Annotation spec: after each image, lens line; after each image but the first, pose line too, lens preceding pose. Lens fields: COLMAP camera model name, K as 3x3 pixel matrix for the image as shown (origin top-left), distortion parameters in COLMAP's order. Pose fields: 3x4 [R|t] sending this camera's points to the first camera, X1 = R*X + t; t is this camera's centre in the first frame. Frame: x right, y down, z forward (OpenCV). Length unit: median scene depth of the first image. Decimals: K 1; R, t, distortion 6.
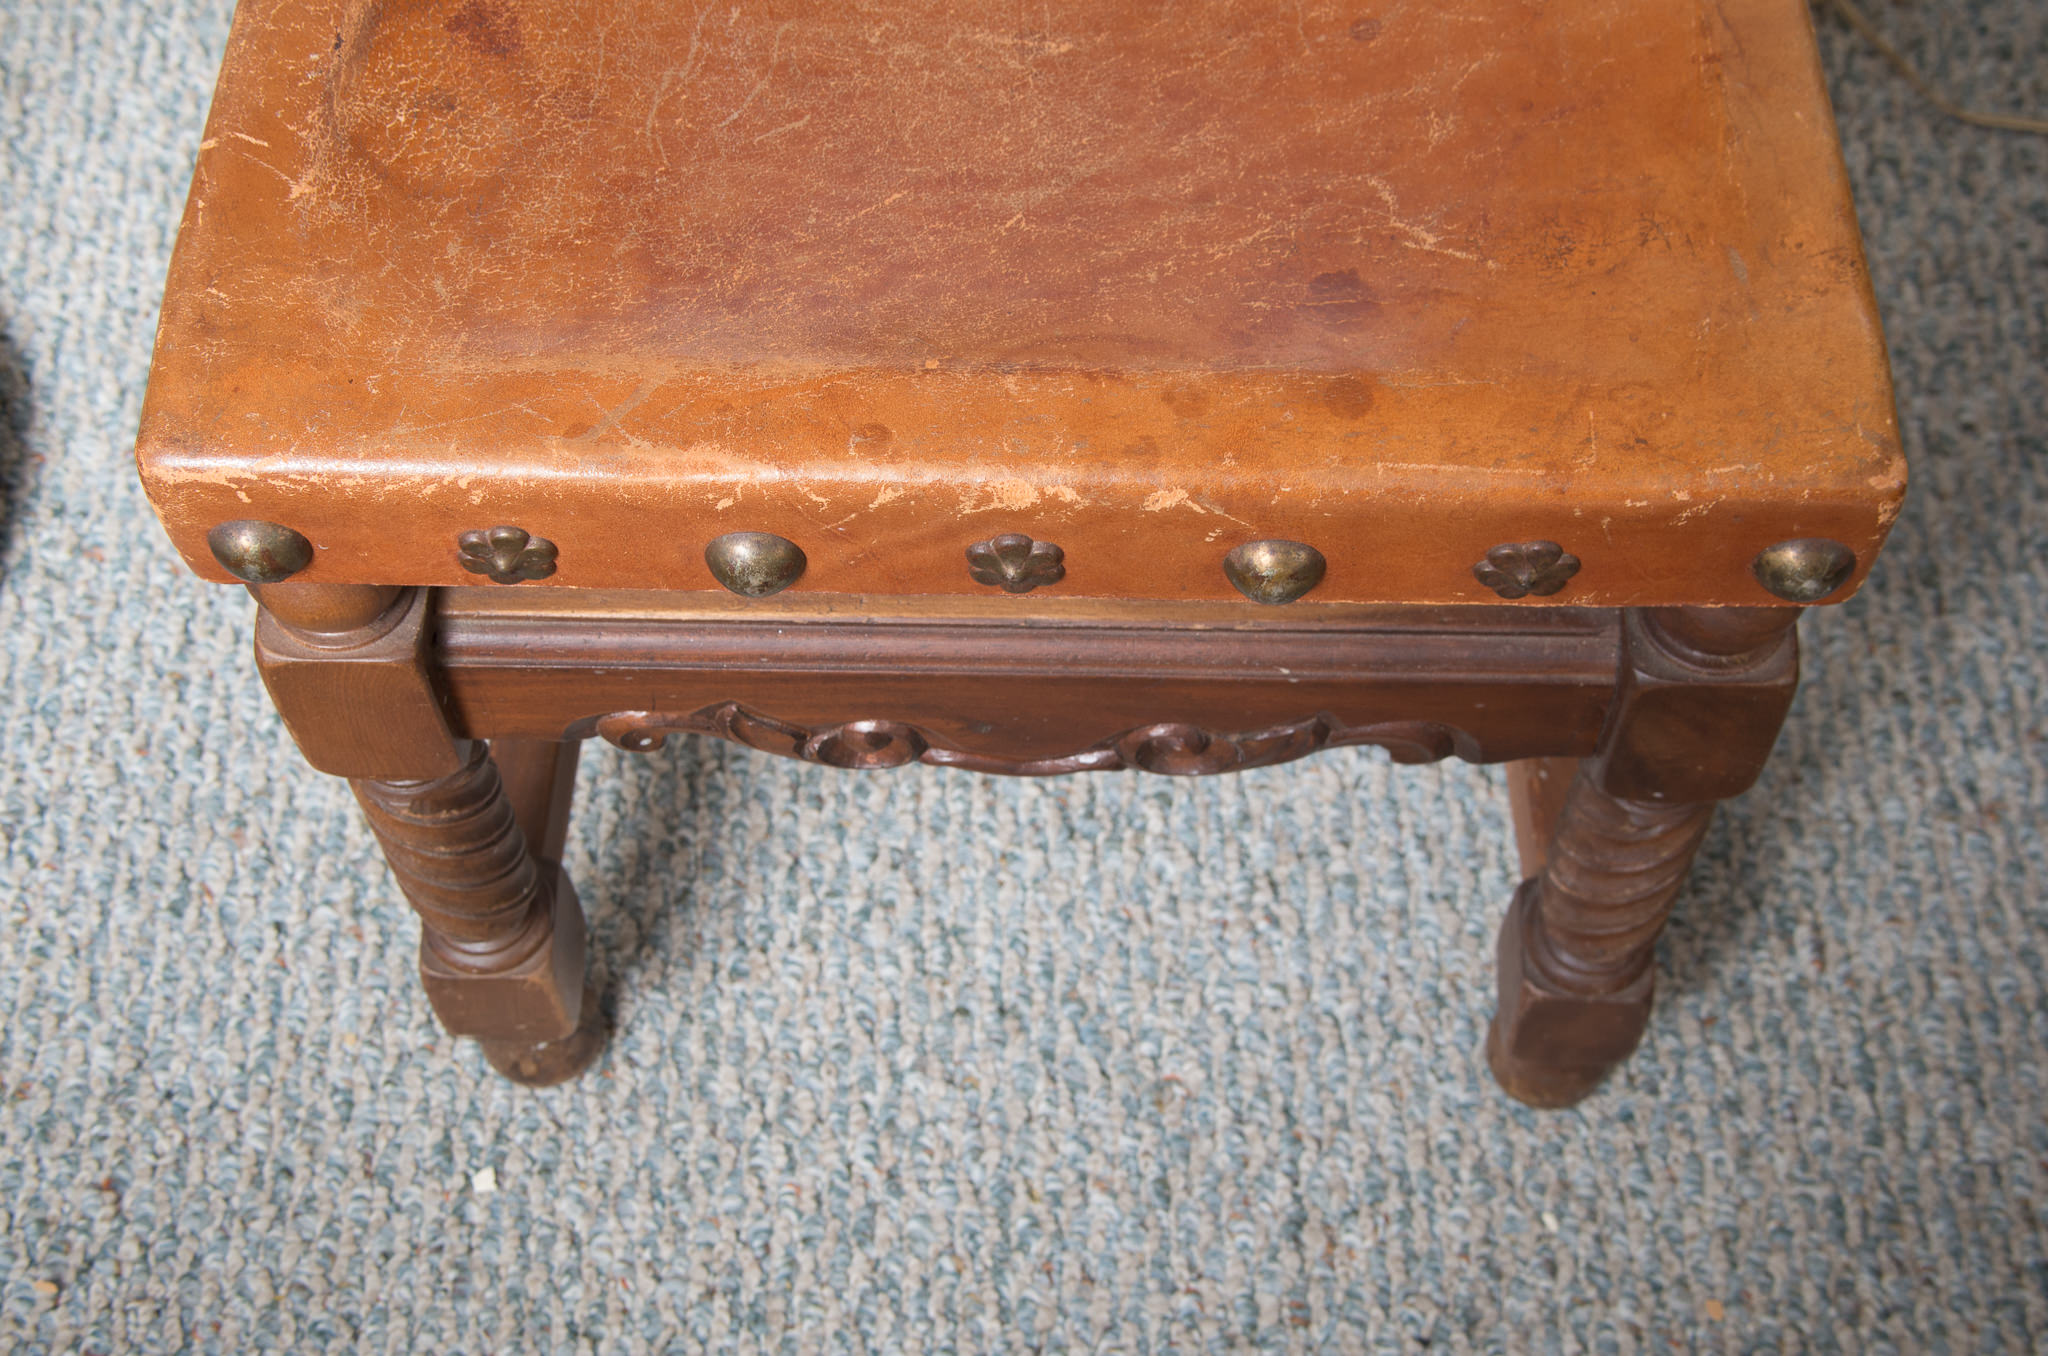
lens RADIAL K [[2867.3, 0, 1039.4], [0, 2867.3, 653.9], [0, 0, 1]] dist [0.034776, 0.124905]
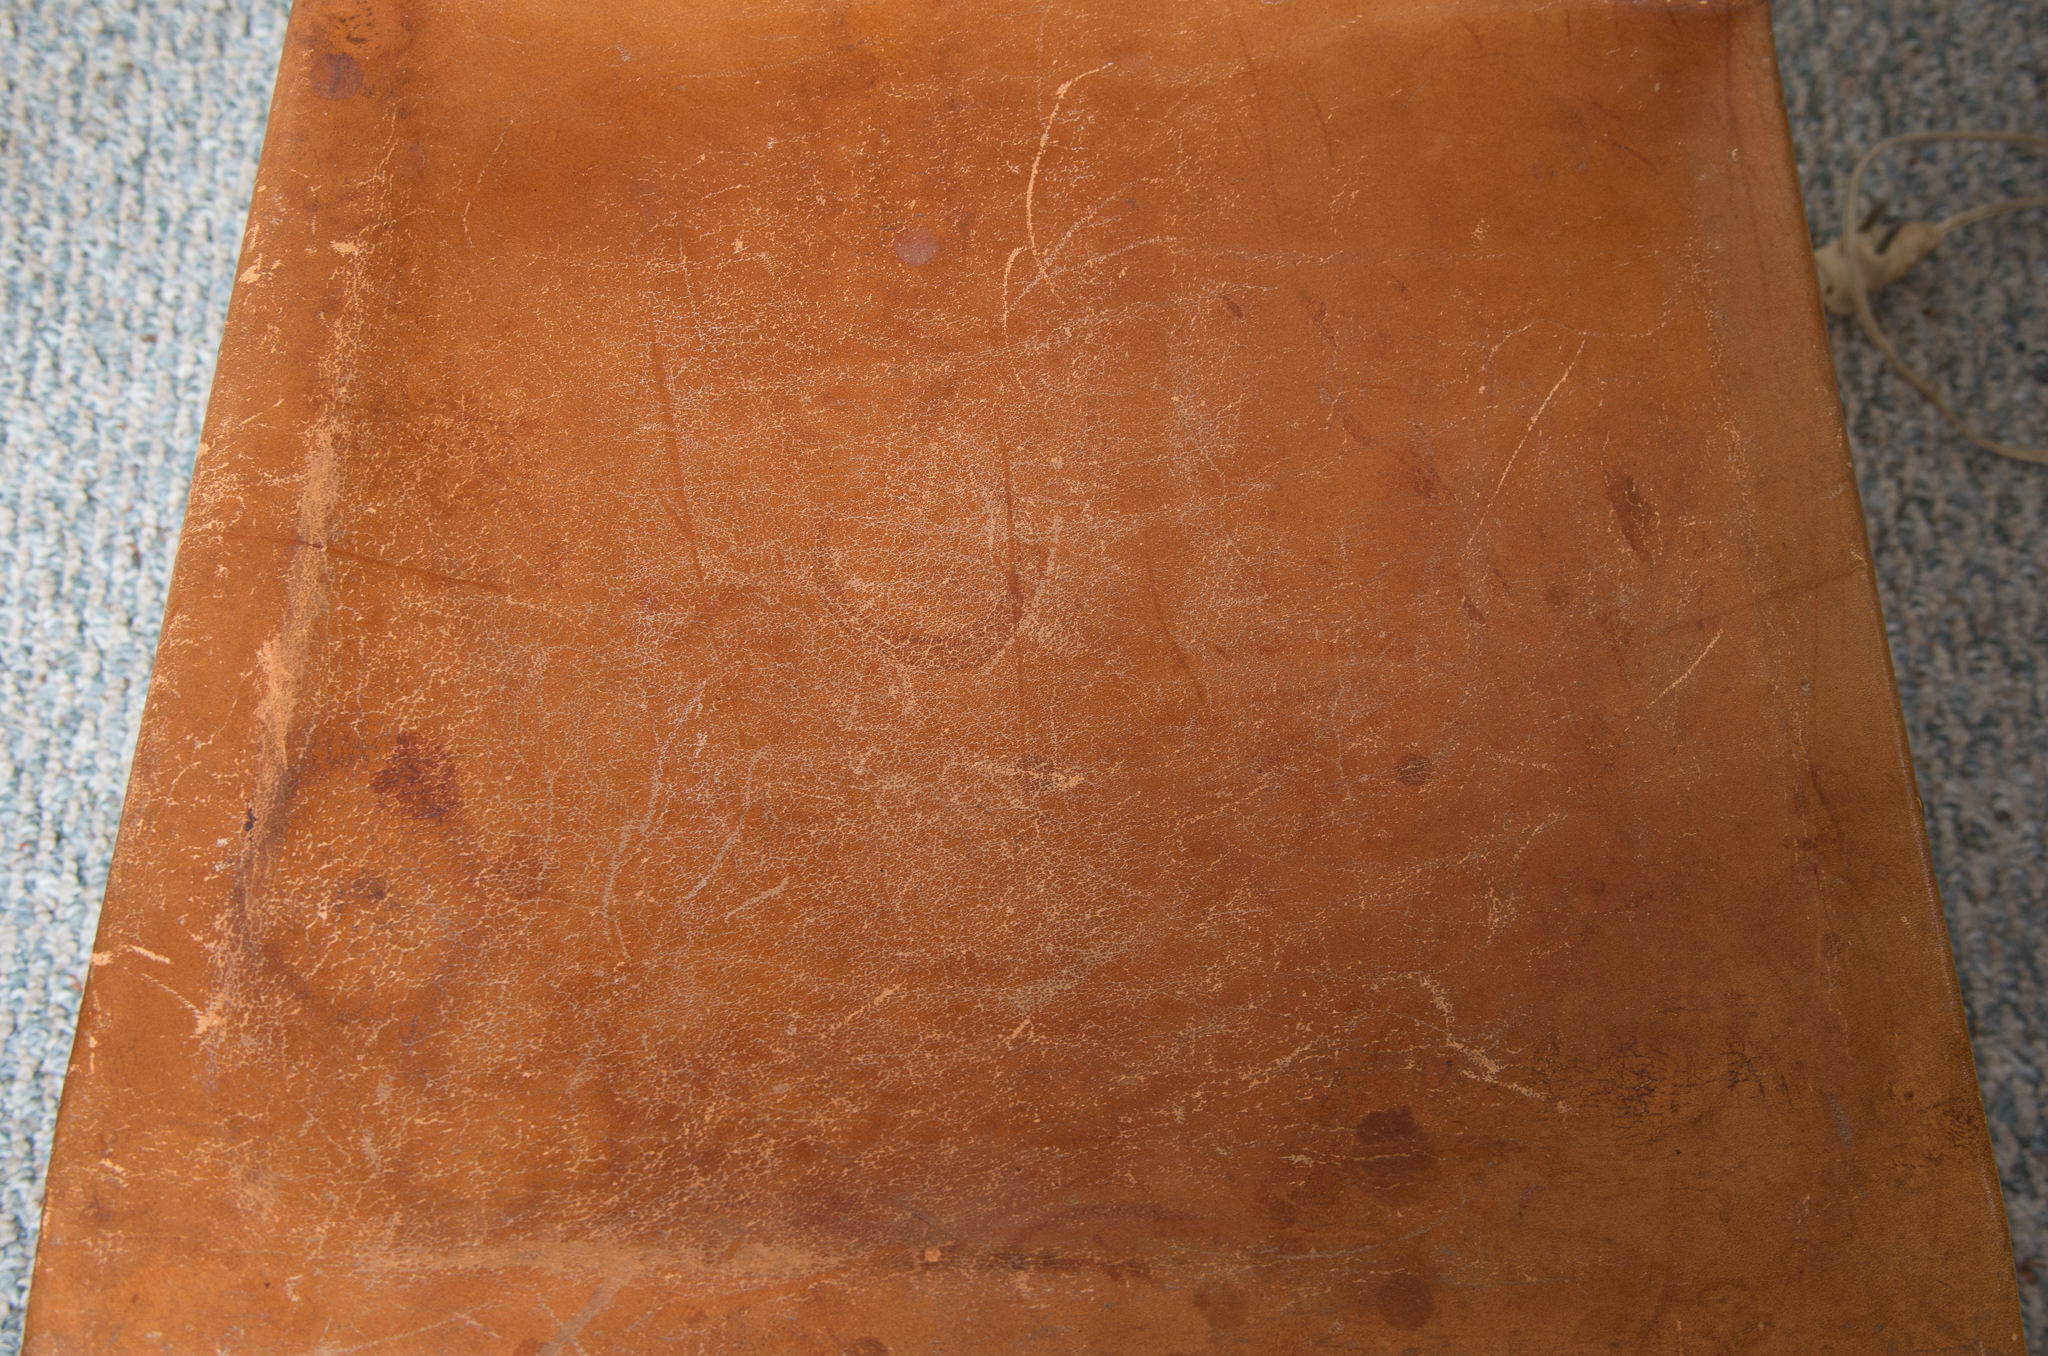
lens RADIAL K [[2867.3, 0, 1039.4], [0, 2867.3, 653.9], [0, 0, 1]] dist [0.034776, 0.124905]
pose [[0.999661, 0.000782, 0.026016, -0.026167], [-0.002723, 0.997205, 0.074667, -0.330147], [-0.025885, -0.074712, 0.996869, 0.126105]]
